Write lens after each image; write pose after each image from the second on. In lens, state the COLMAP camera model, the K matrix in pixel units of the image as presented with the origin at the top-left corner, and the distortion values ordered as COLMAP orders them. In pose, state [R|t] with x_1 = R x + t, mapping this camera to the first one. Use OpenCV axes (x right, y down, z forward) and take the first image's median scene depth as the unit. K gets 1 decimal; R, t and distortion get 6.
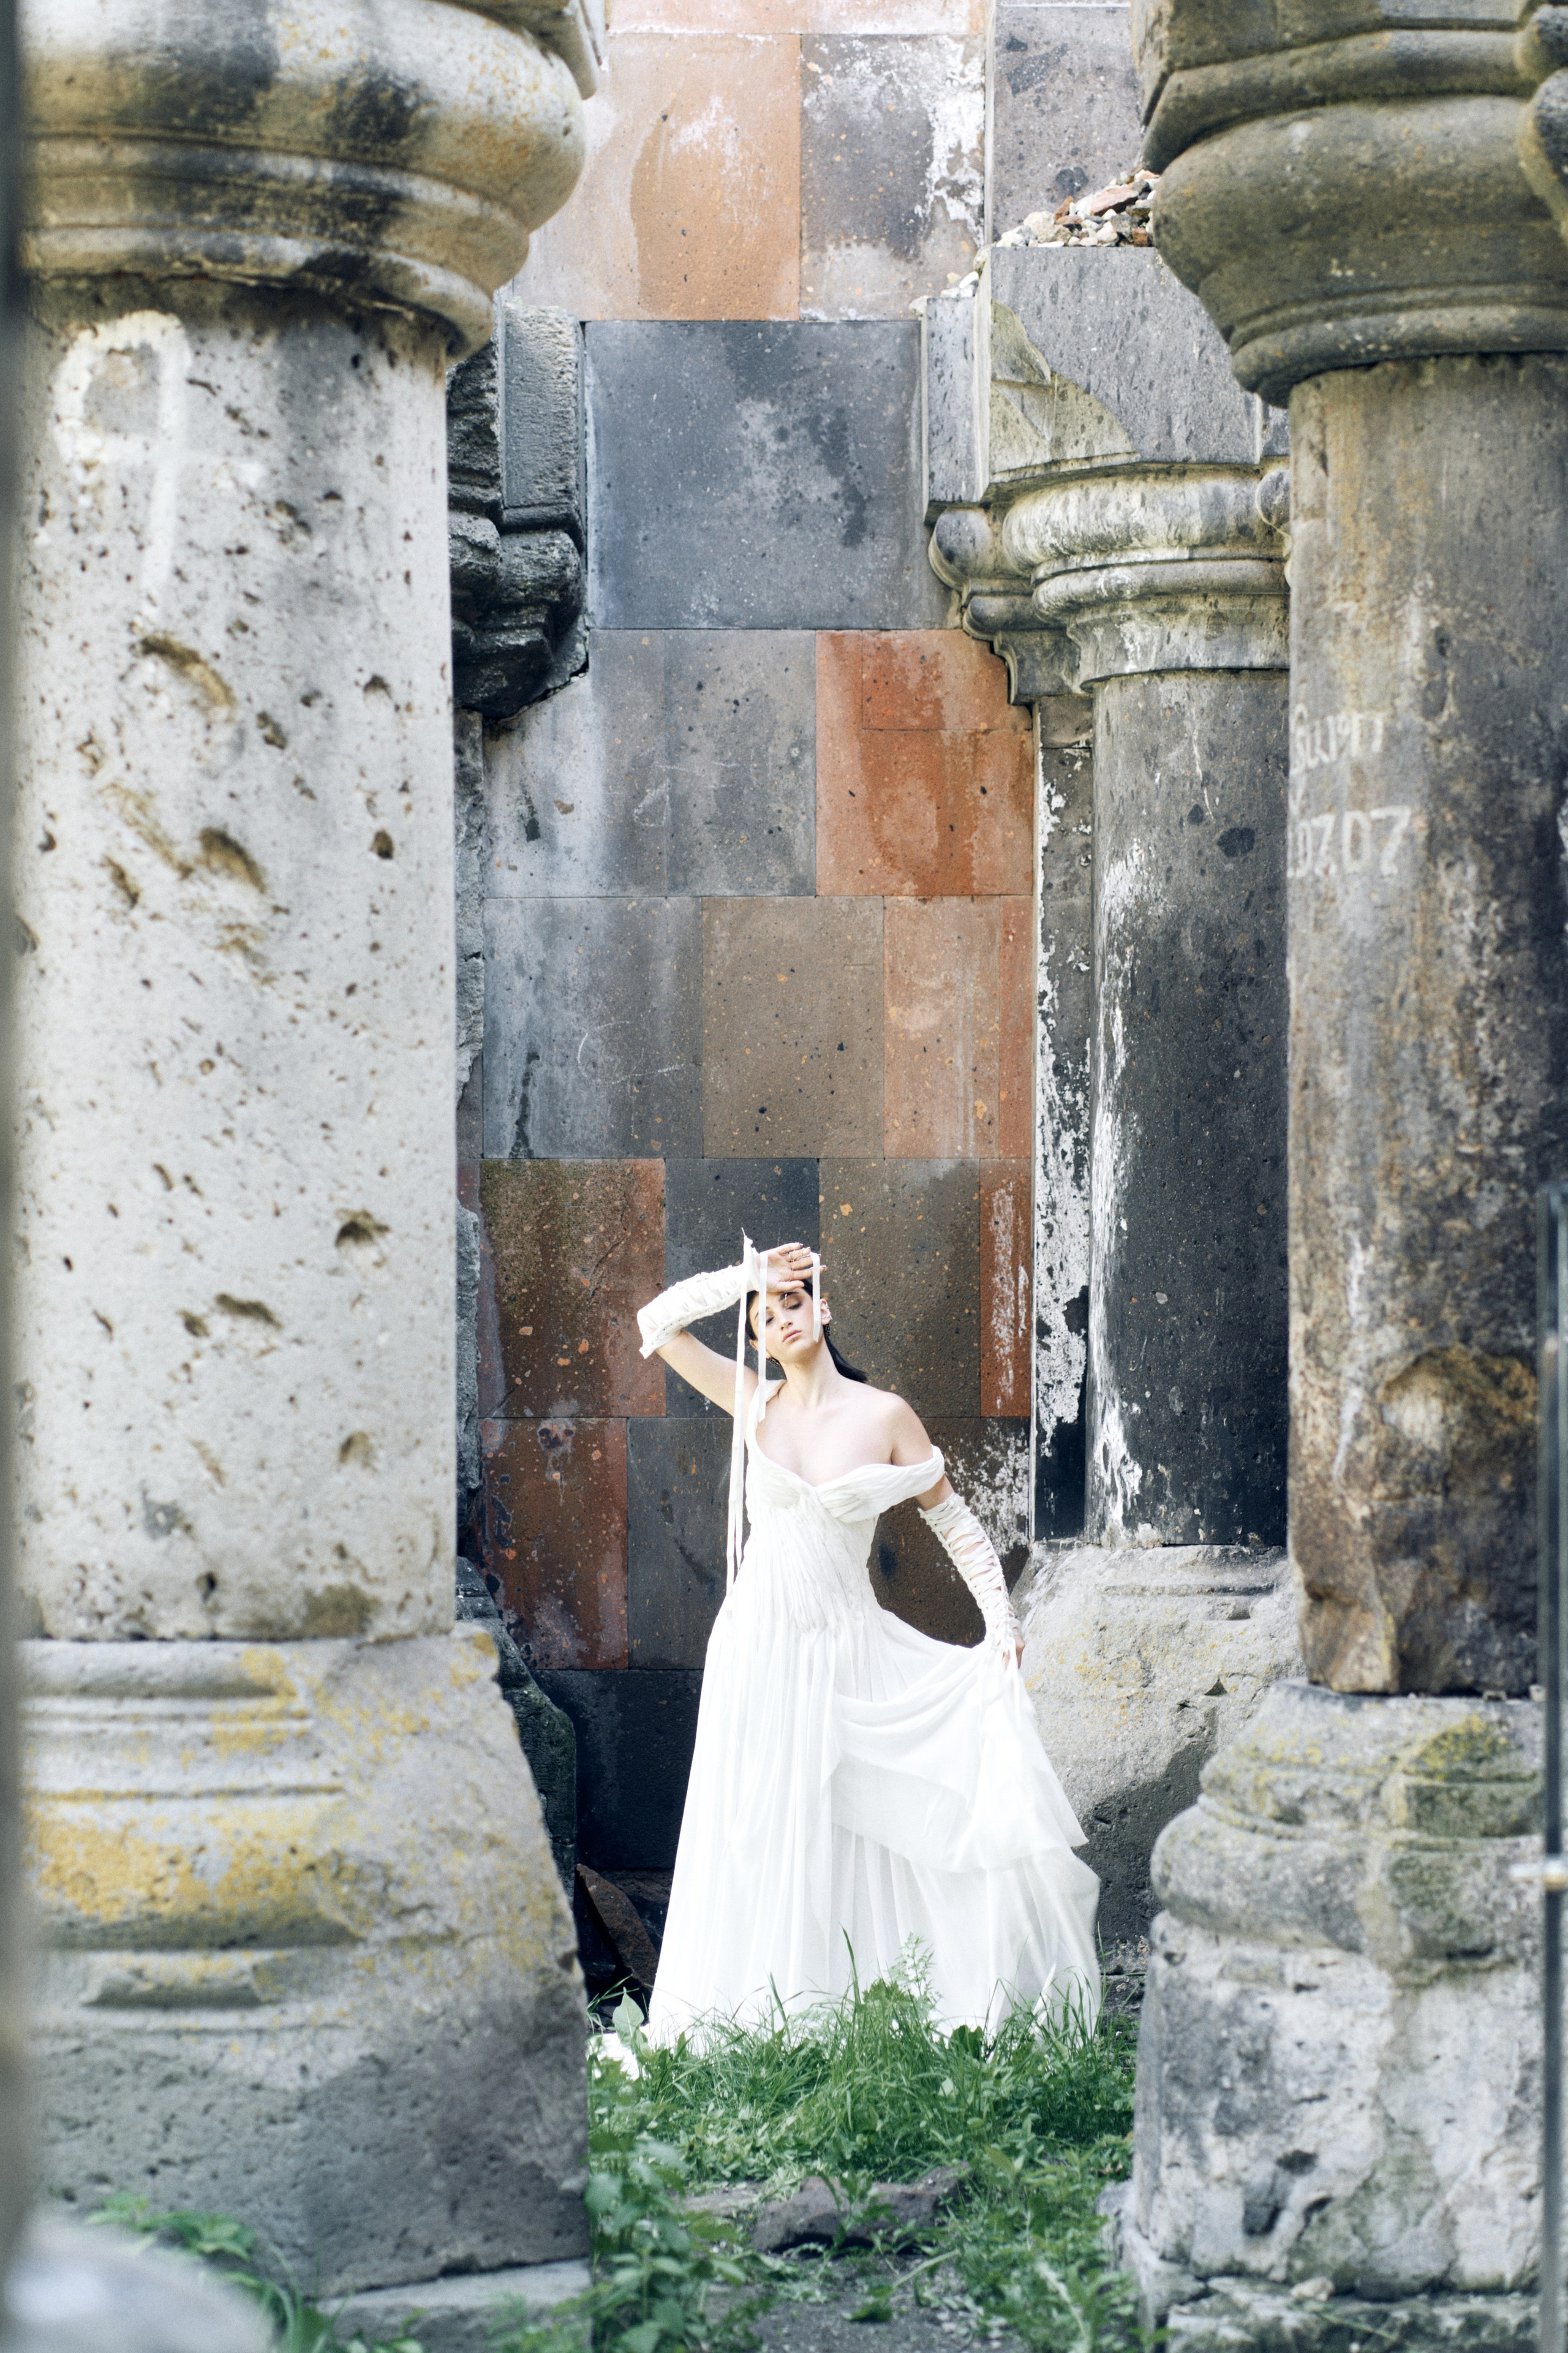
lens RADIAL K [[5943.5, 0, 789.8], [0, 5943.5, 1752.0], [0, 0, 1]] dist [0.073432, -0.276019]
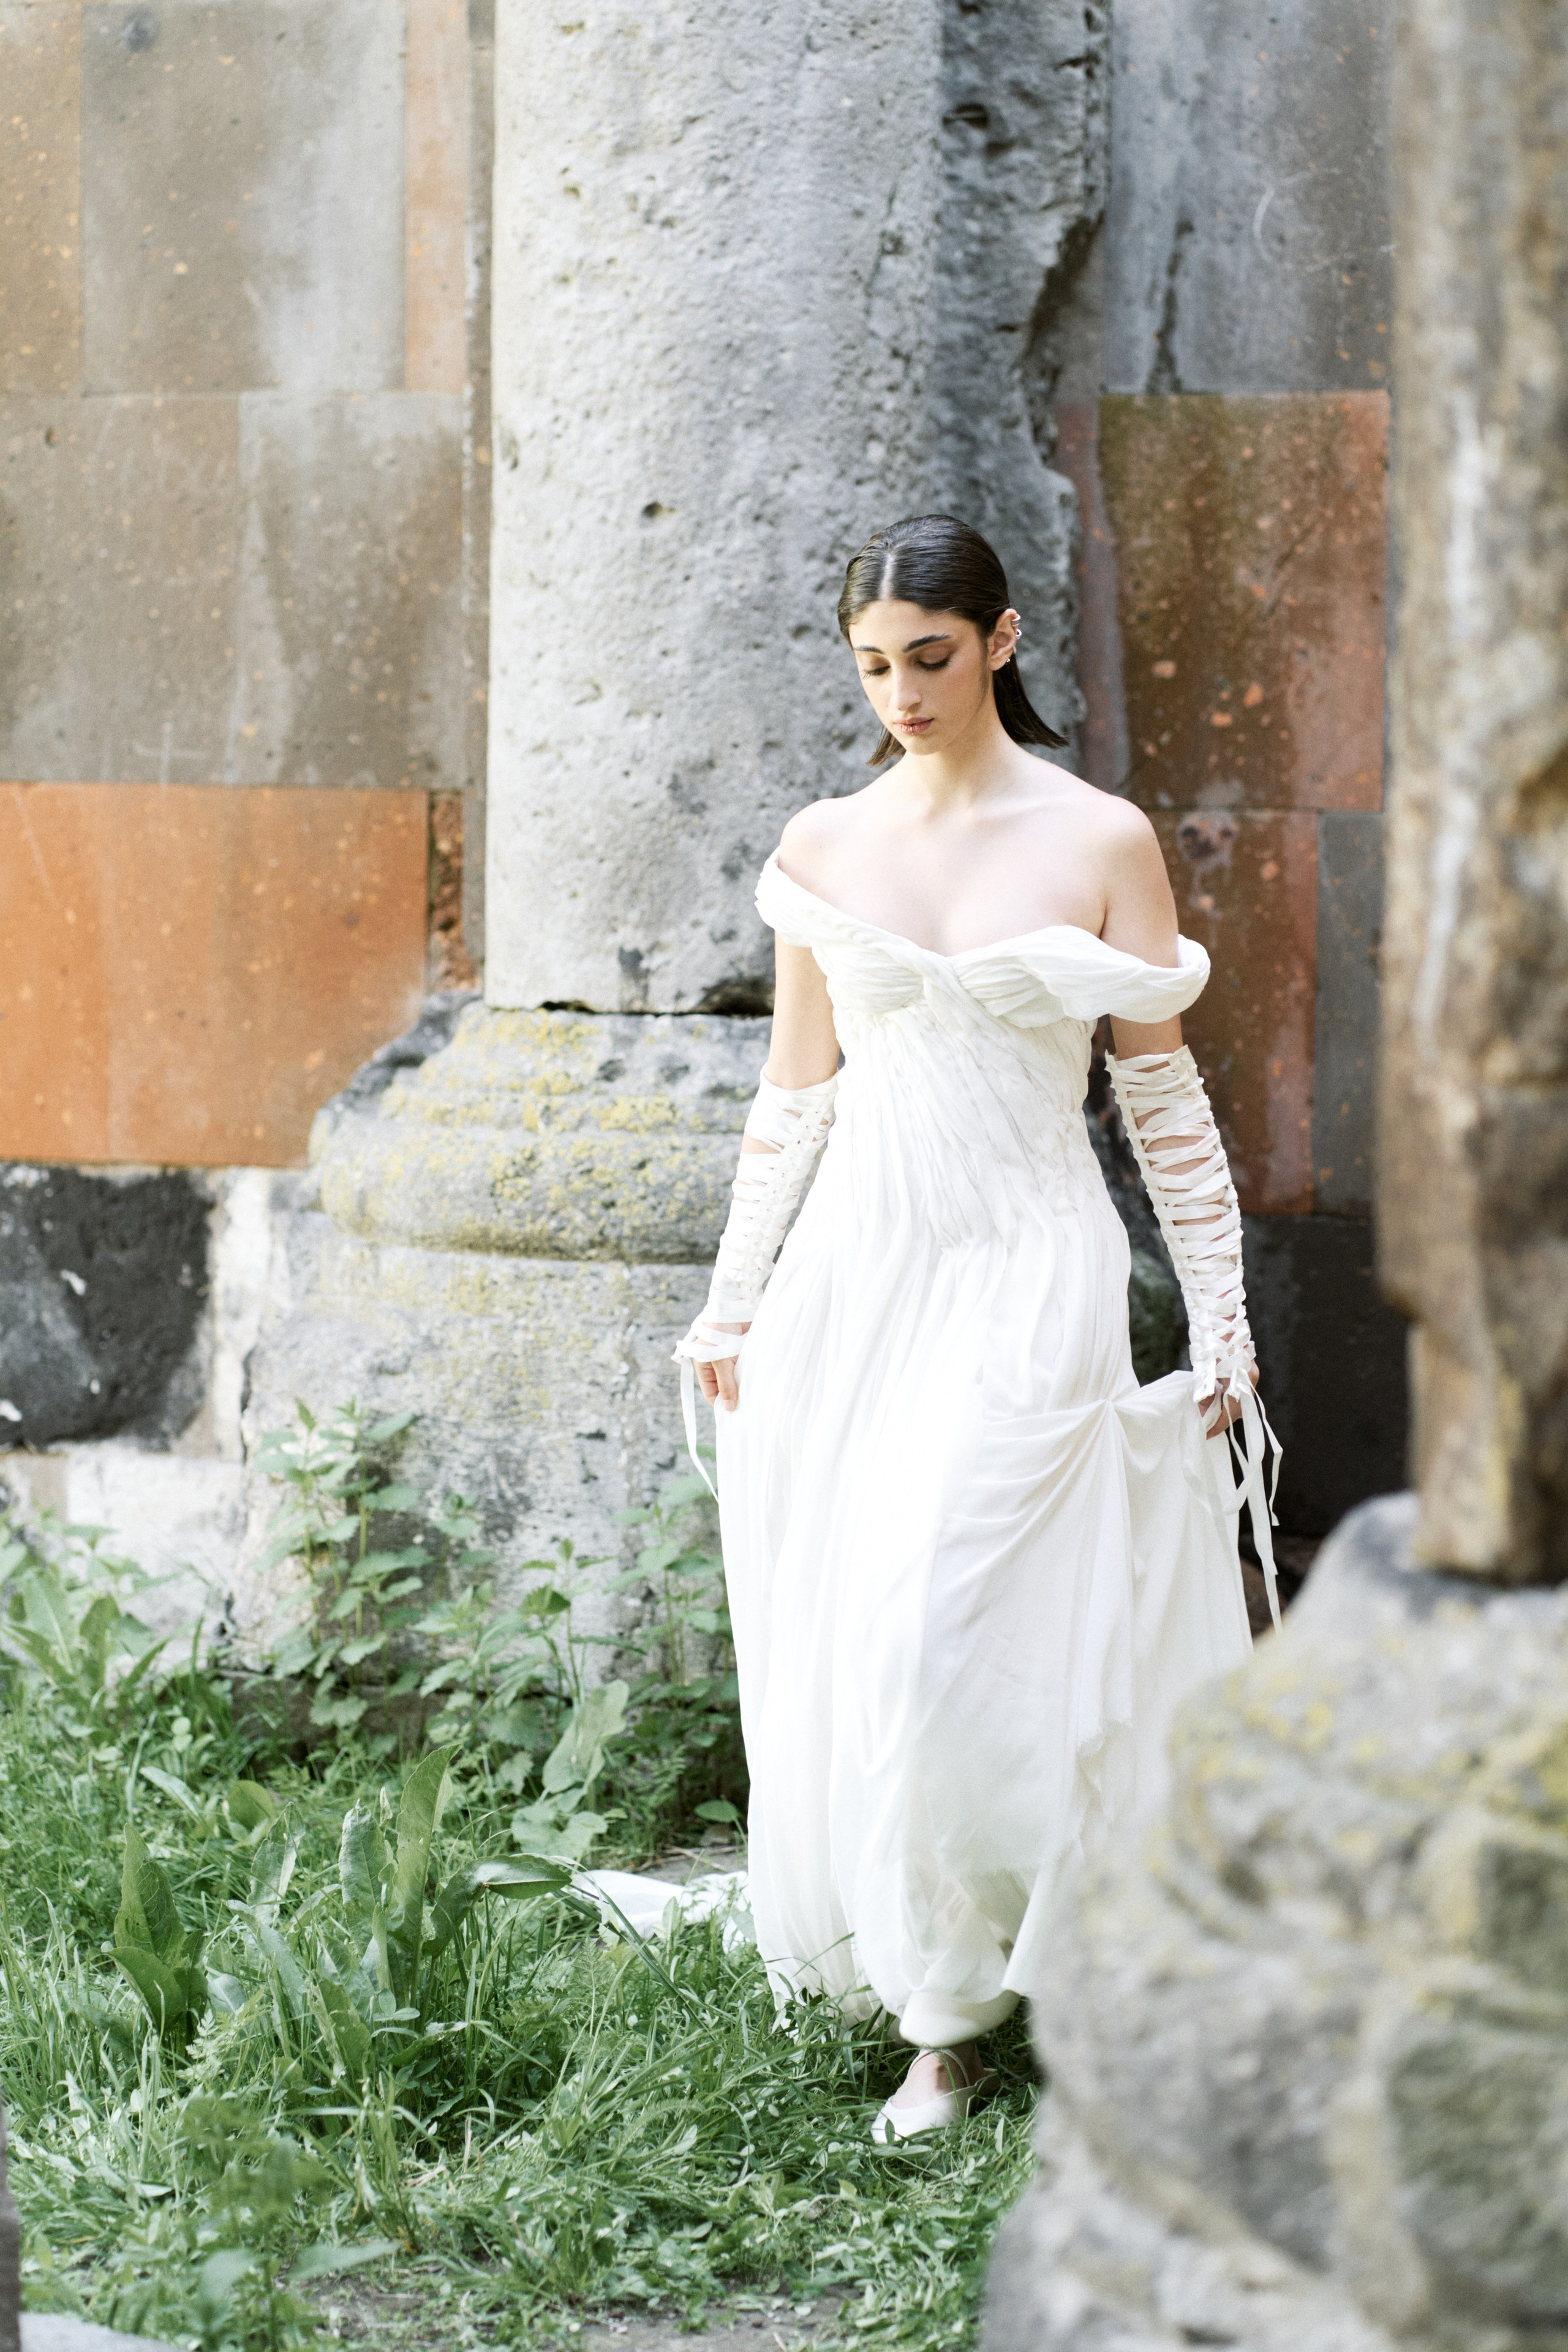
lens RADIAL K [[5662.6, 0, 784.0], [0, 5662.6, 1176.0], [0, 0, 1]] dist [0.137369, -2.511915]
pose [[0.940908, 0.040852, -0.336189, 0.153488], [-0.036143, 0.999141, 0.020256, -0.035995], [0.336728, -0.006909, 0.941577, 0.541811]]
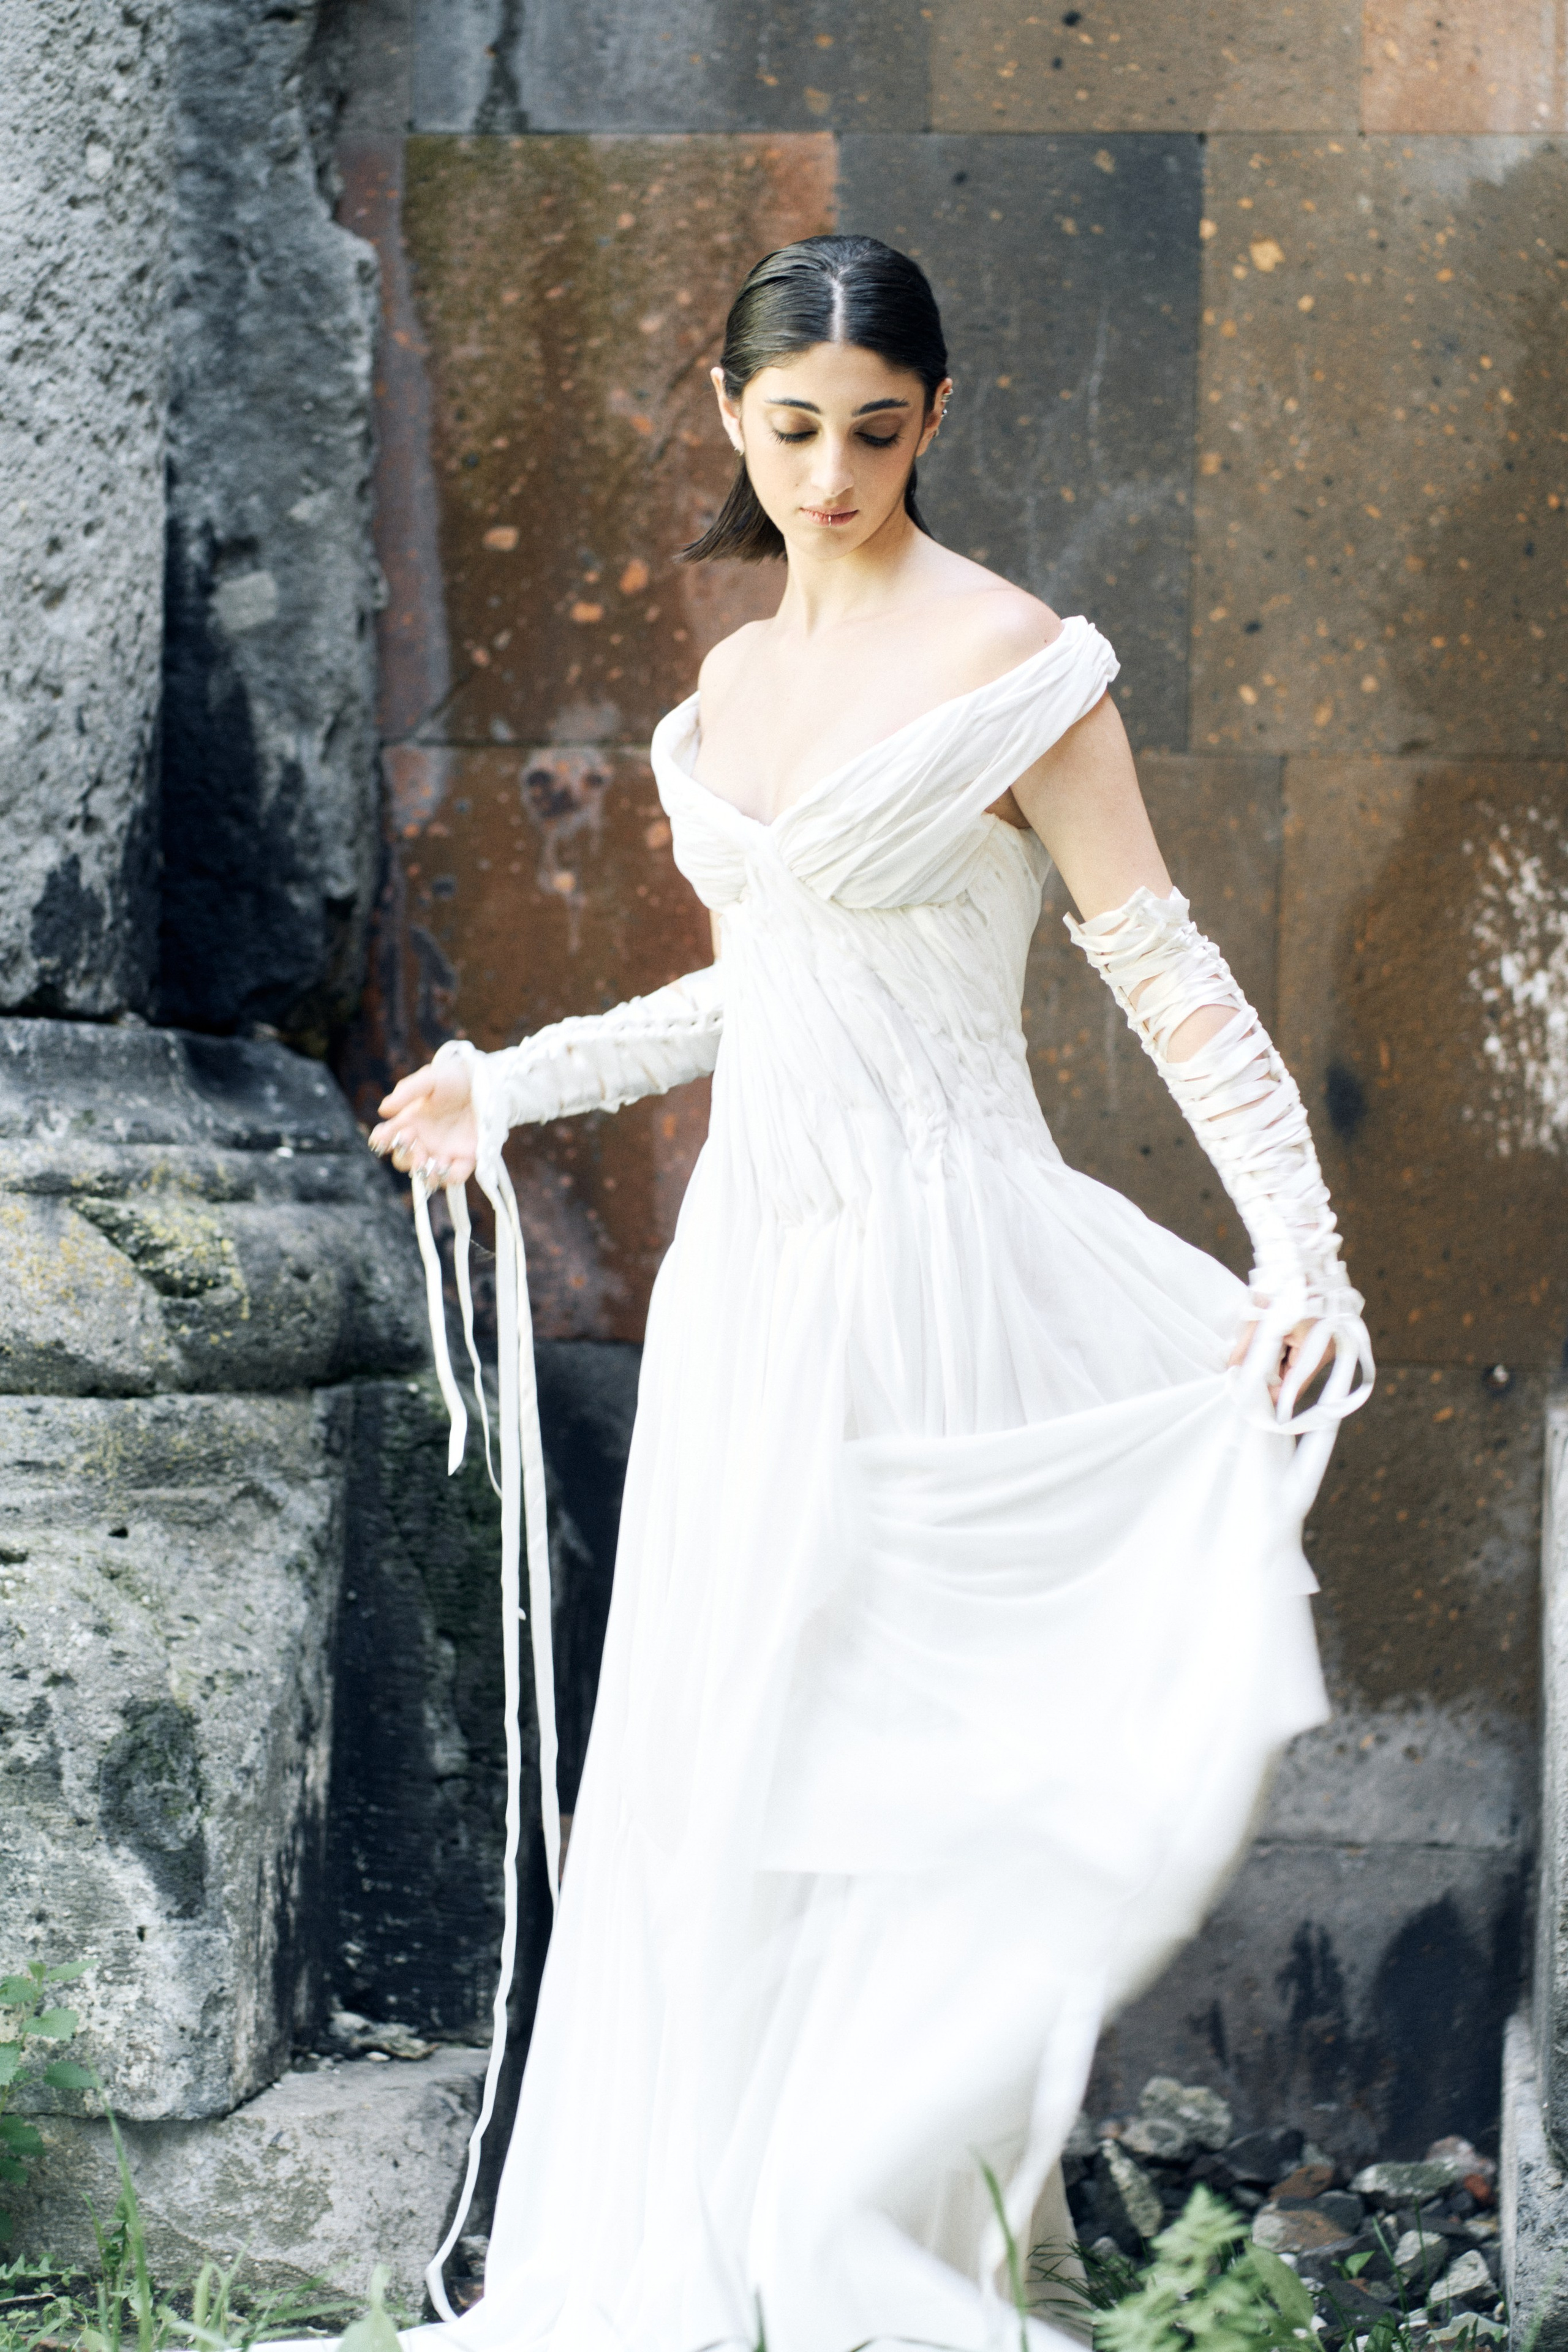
lens RADIAL K [[5662.6, 0, 784.0], [0, 5662.6, 1176.0], [0, 0, 1]] dist [0.137369, -2.511915]
pose [[0.988722, 0.024989, -0.147665, 0.046264], [-0.032646, 0.998233, -0.049654, -0.007768], [0.146163, 0.053914, 0.987790, 0.772599]]
